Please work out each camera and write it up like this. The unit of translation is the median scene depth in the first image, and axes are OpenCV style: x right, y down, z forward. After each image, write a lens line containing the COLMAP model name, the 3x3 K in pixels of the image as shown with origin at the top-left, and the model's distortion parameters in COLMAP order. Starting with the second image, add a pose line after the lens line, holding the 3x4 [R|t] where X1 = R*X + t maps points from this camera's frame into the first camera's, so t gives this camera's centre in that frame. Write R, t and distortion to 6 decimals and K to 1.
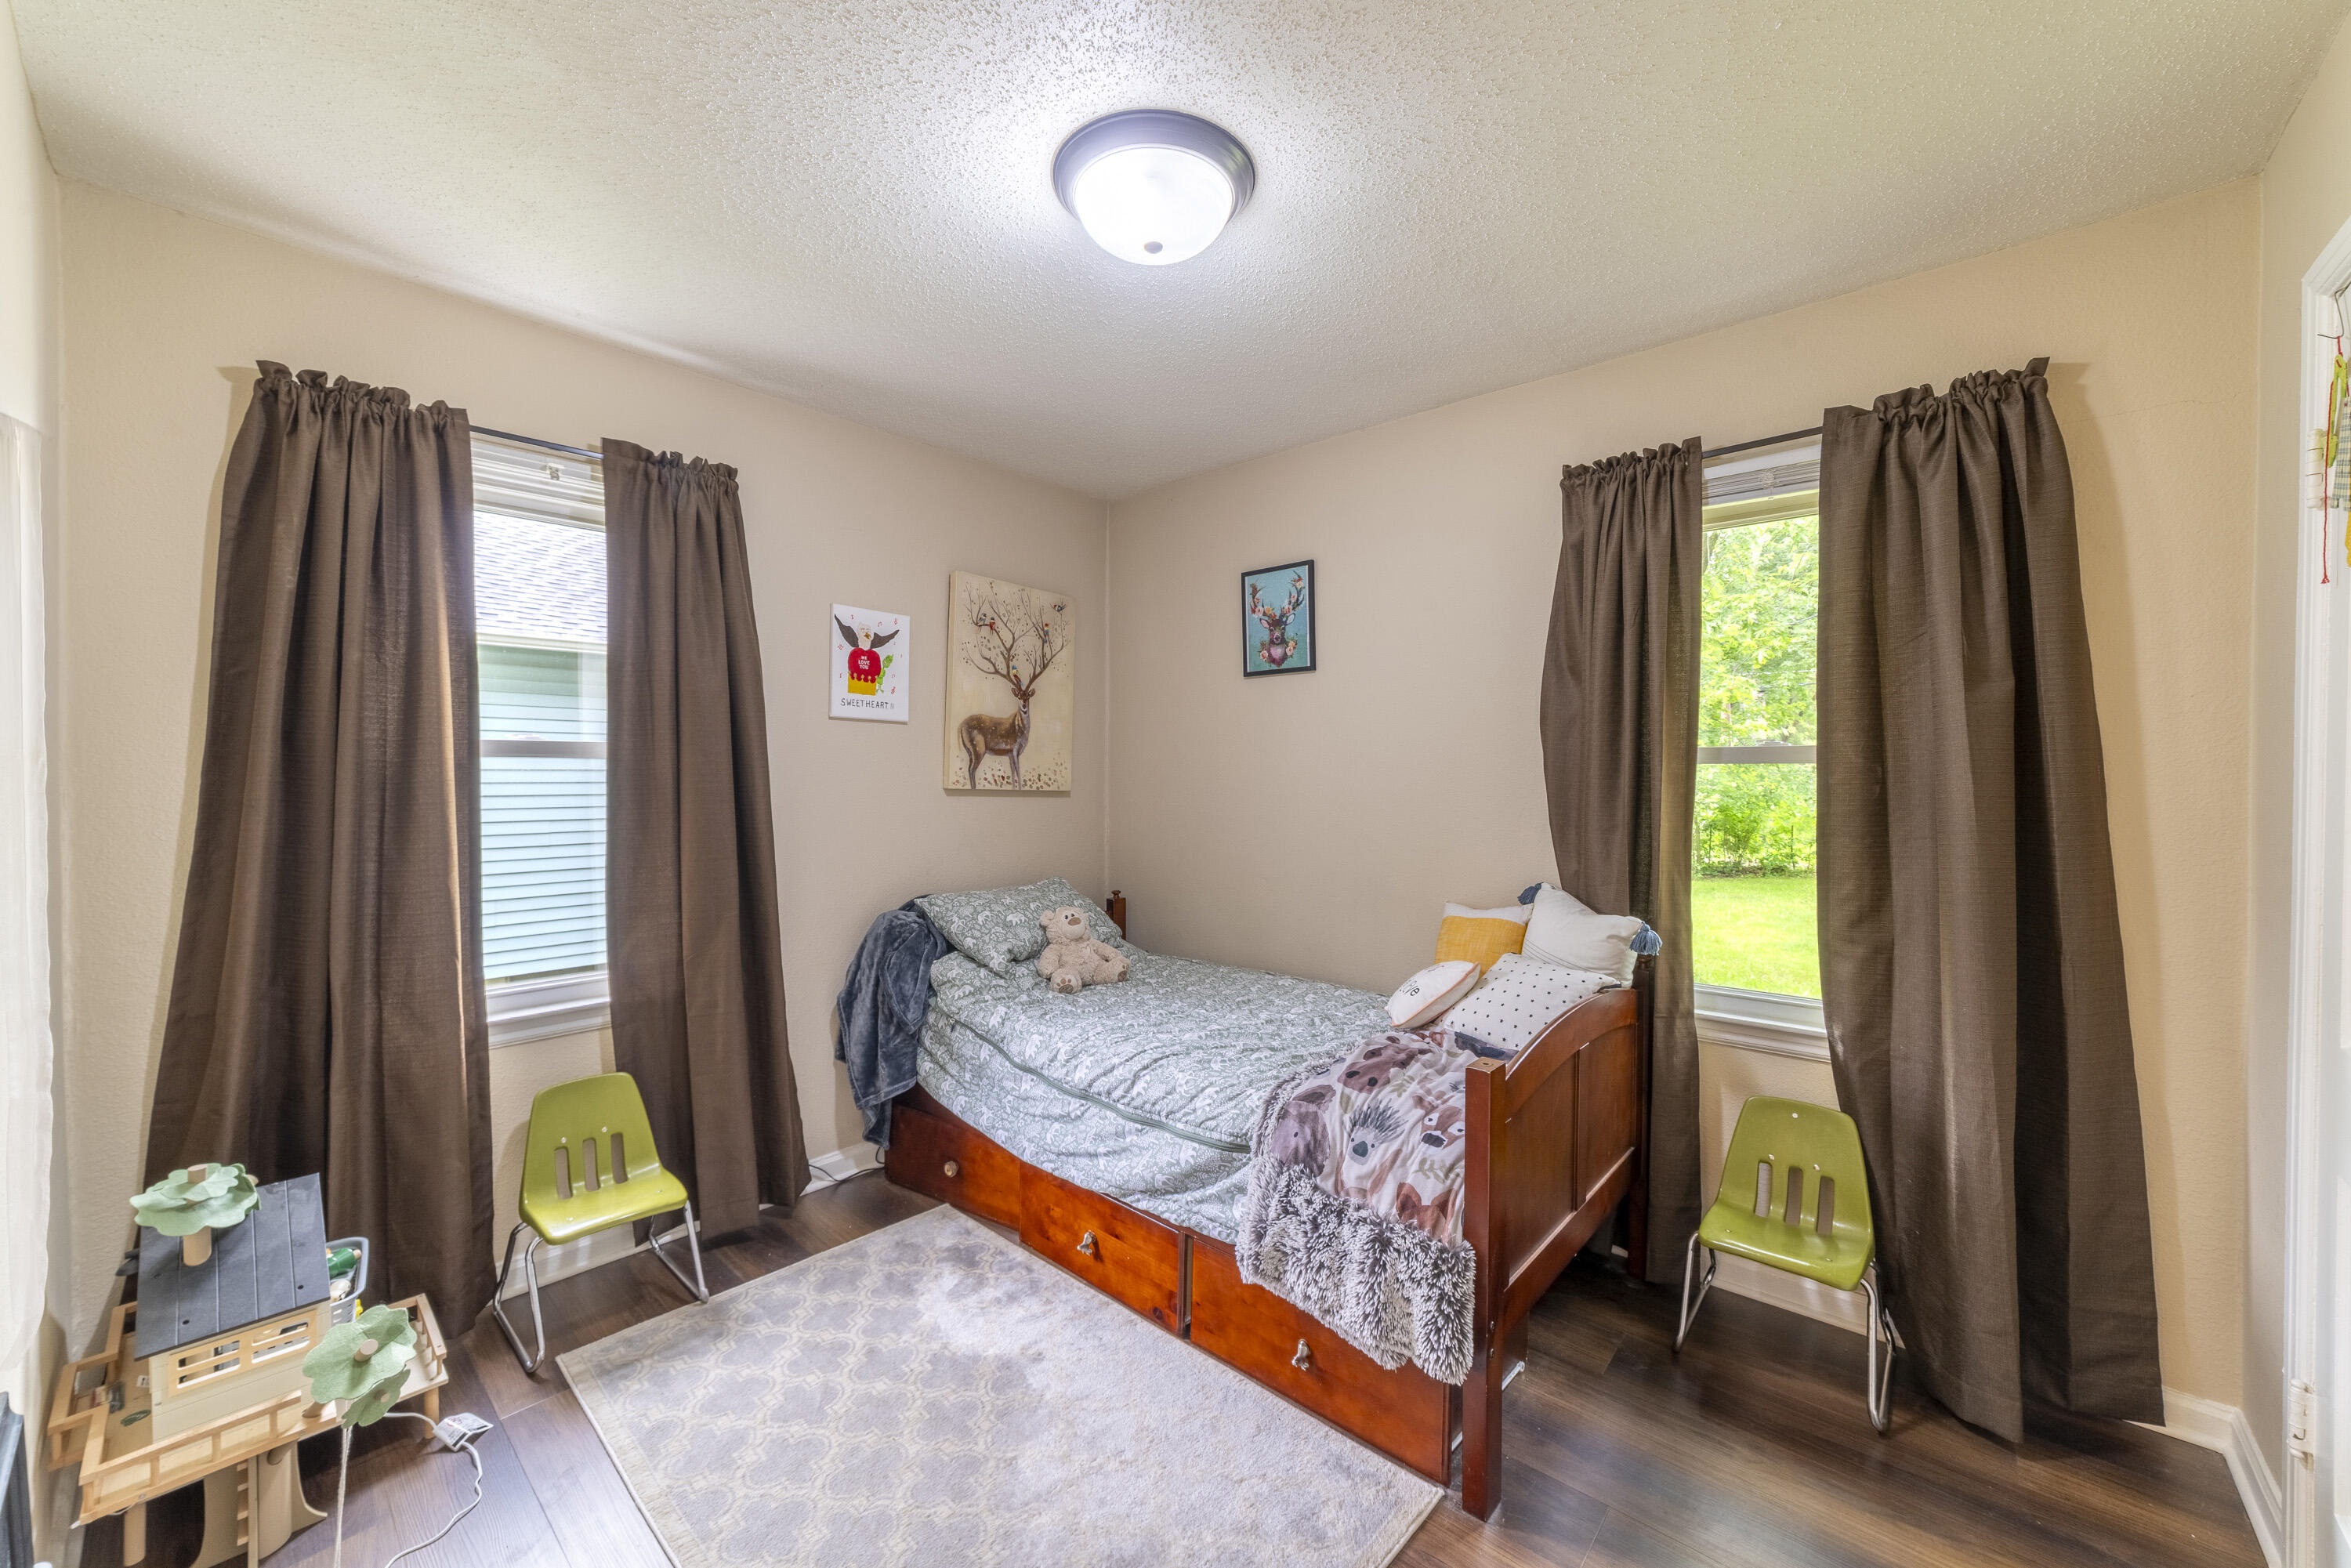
lens RADIAL K [[898.7, 0, 1161.8], [0, 898.7, 781.0], [0, 0, 1]] dist [-0.024380, 0.008620]
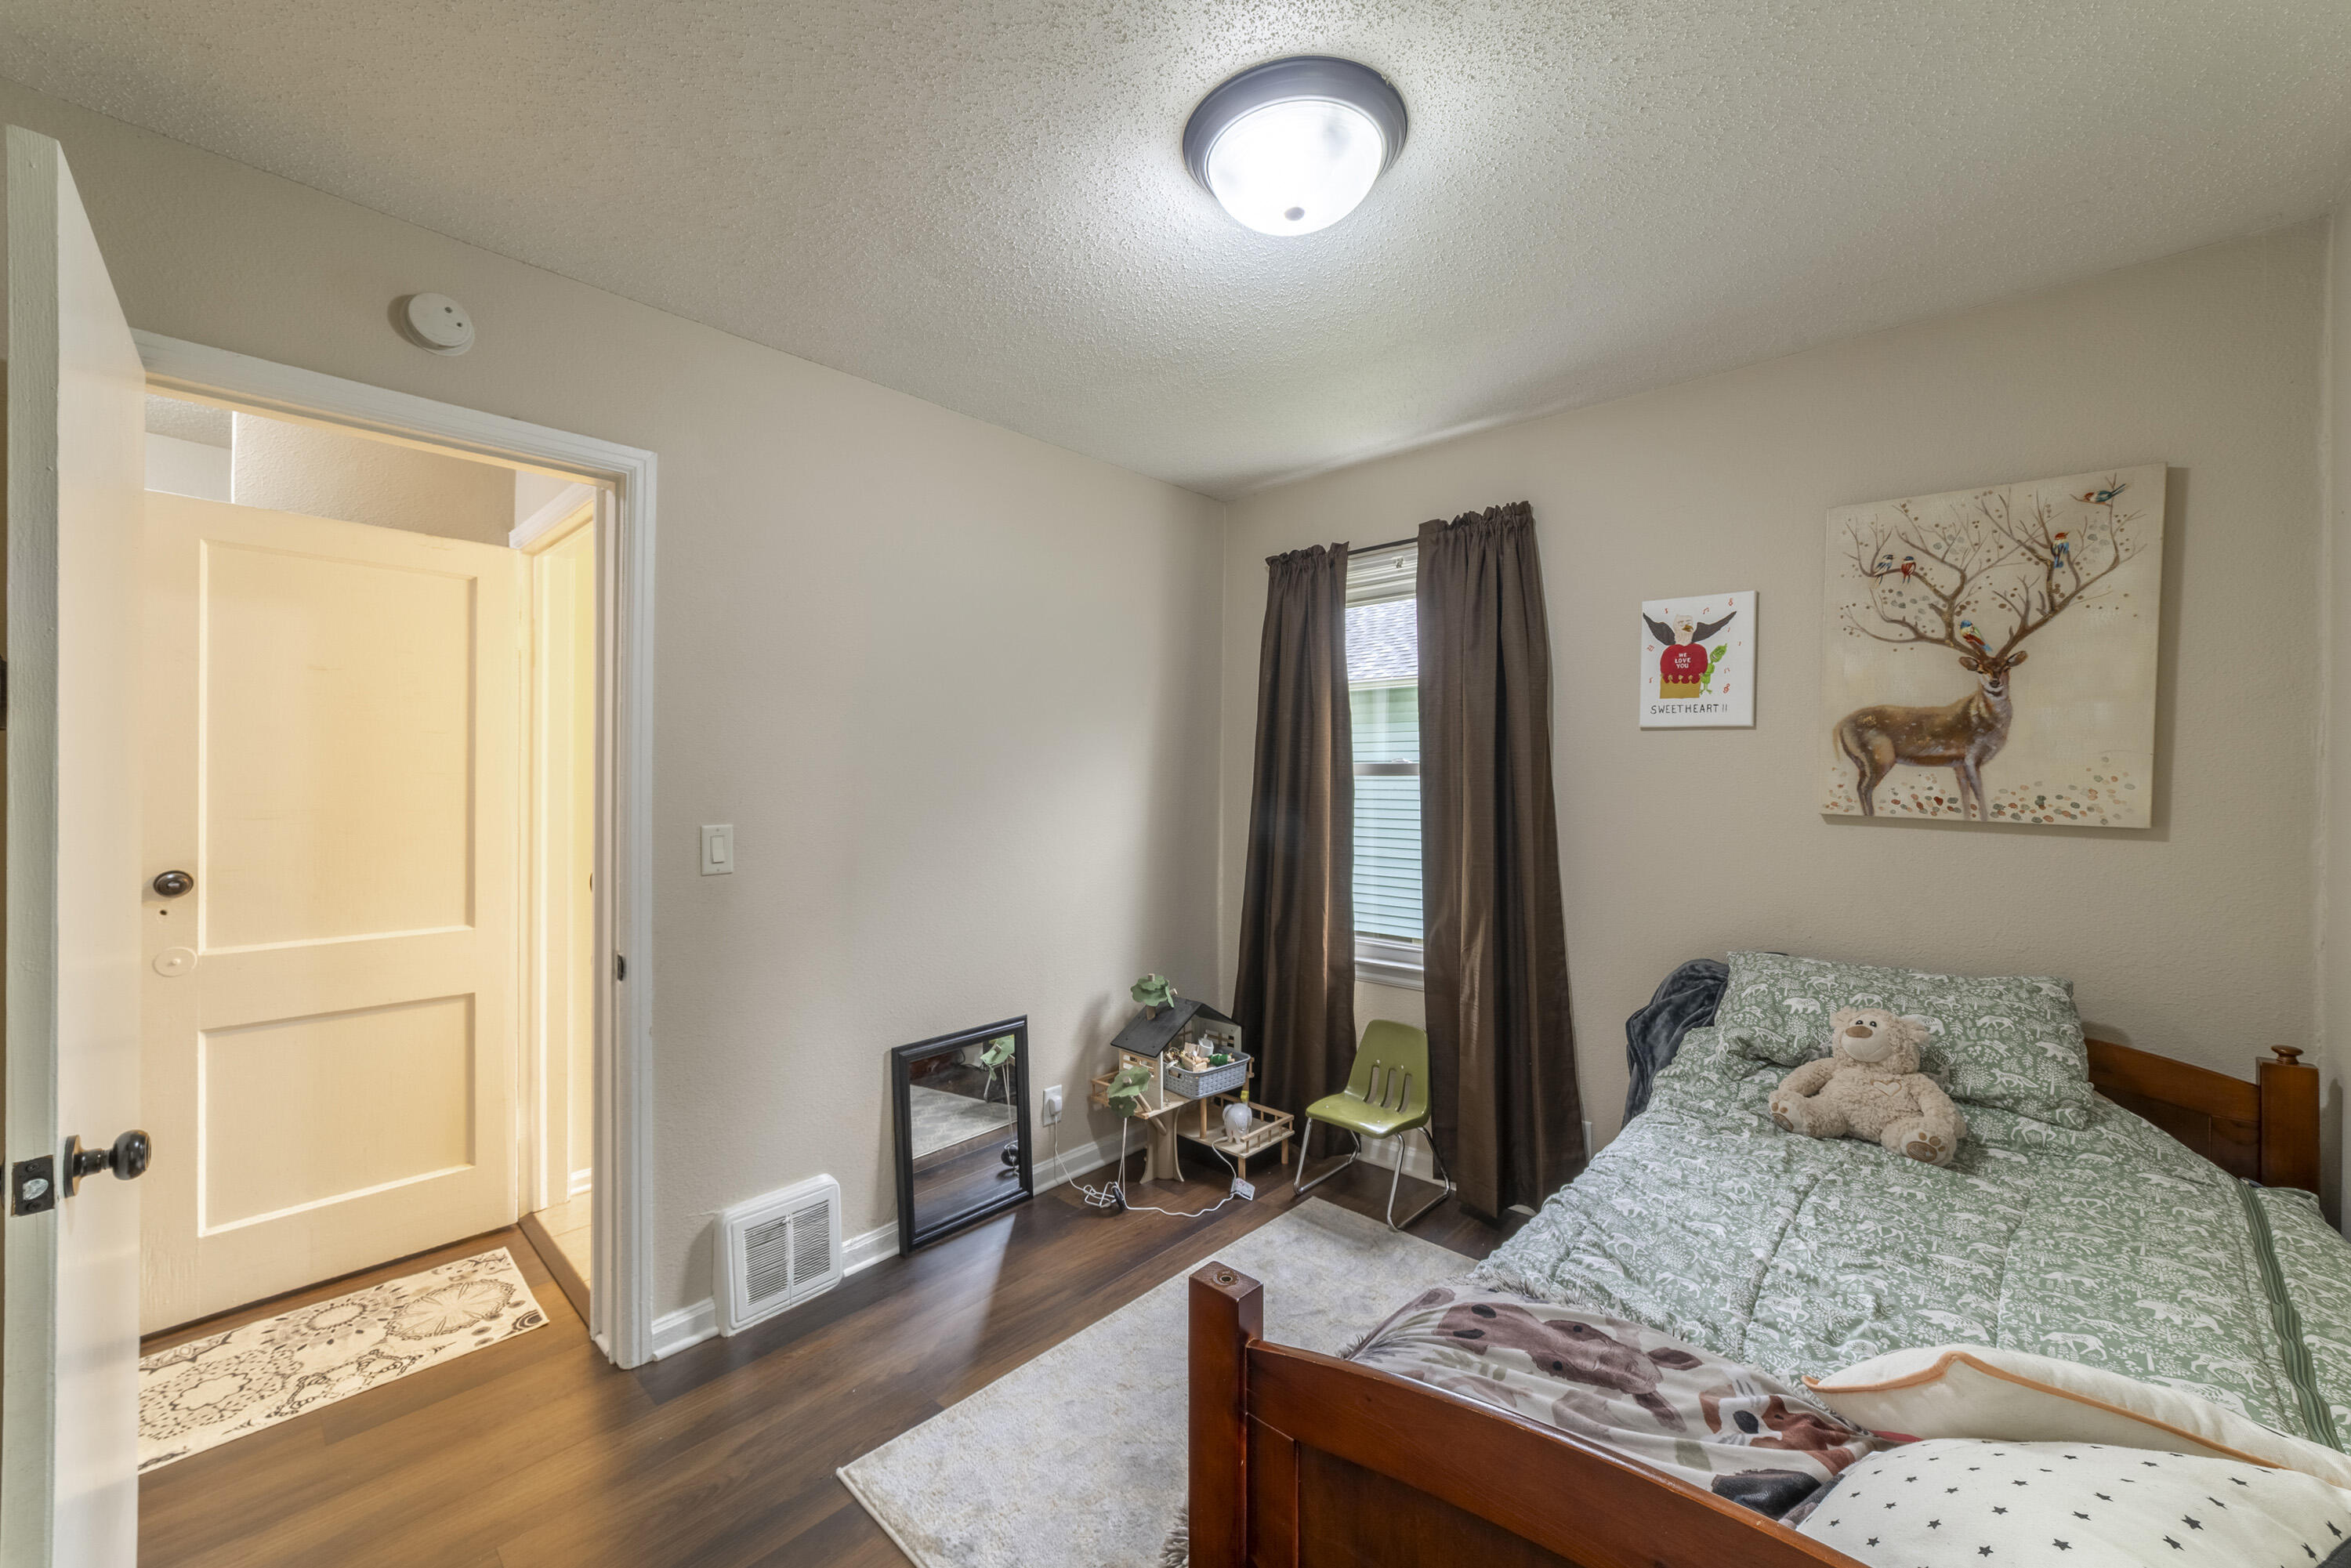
lens RADIAL K [[898.7, 0, 1160.9], [0, 898.7, 779.6], [0, 0, 1]] dist [-0.024380, 0.008620]
pose [[-0.007025, -0.001905, -0.999974, 0.505925], [-0.015443, 0.999879, -0.001796, -0.009972], [0.999856, 0.015430, -0.007053, 0.501118]]
